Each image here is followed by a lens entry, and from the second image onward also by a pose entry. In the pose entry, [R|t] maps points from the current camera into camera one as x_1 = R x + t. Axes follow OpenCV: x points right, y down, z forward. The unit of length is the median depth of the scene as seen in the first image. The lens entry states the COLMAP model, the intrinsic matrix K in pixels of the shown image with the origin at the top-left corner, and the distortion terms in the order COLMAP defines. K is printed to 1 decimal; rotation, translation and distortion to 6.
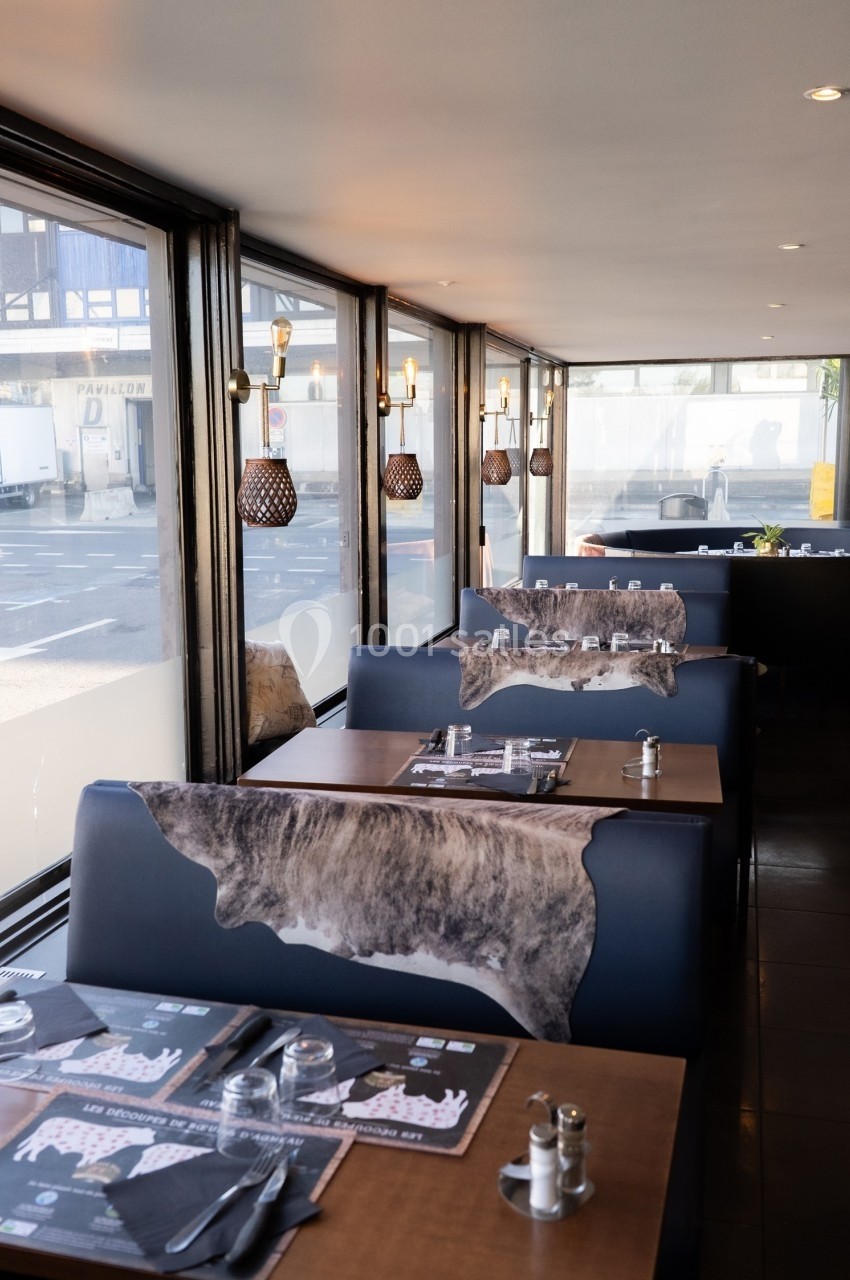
lens RADIAL K [[1261.8, 0, 425.0], [0, 1261.8, 640.0], [0, 0, 1]] dist [0.044499, -0.008921]
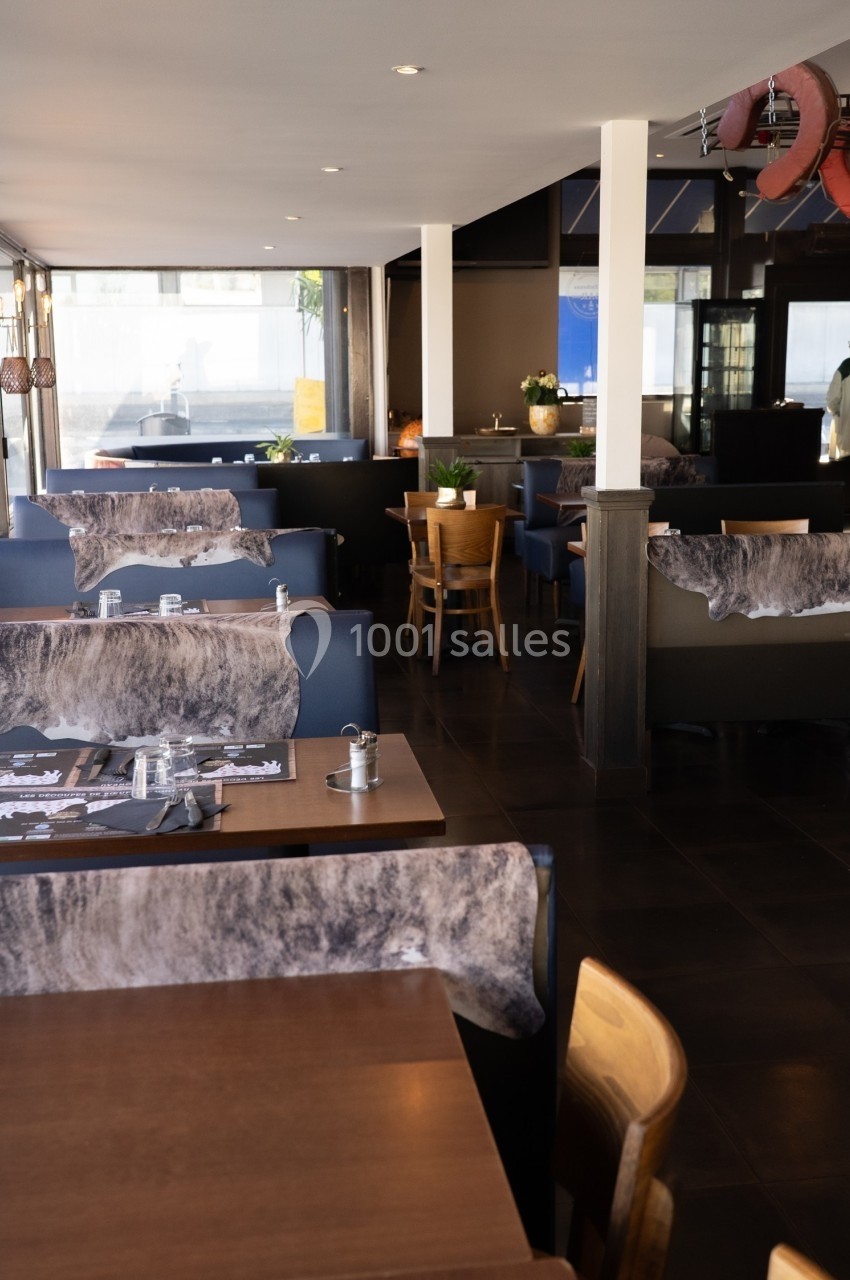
lens RADIAL K [[1428.1, 0, 425.0], [0, 1428.1, 640.0], [0, 0, 1]] dist [0.060513, -0.001250]
pose [[0.920621, -0.077897, 0.382608, -0.305172], [0.063874, 0.996742, 0.049240, 0.098685], [-0.385198, -0.020892, 0.922598, -0.430931]]
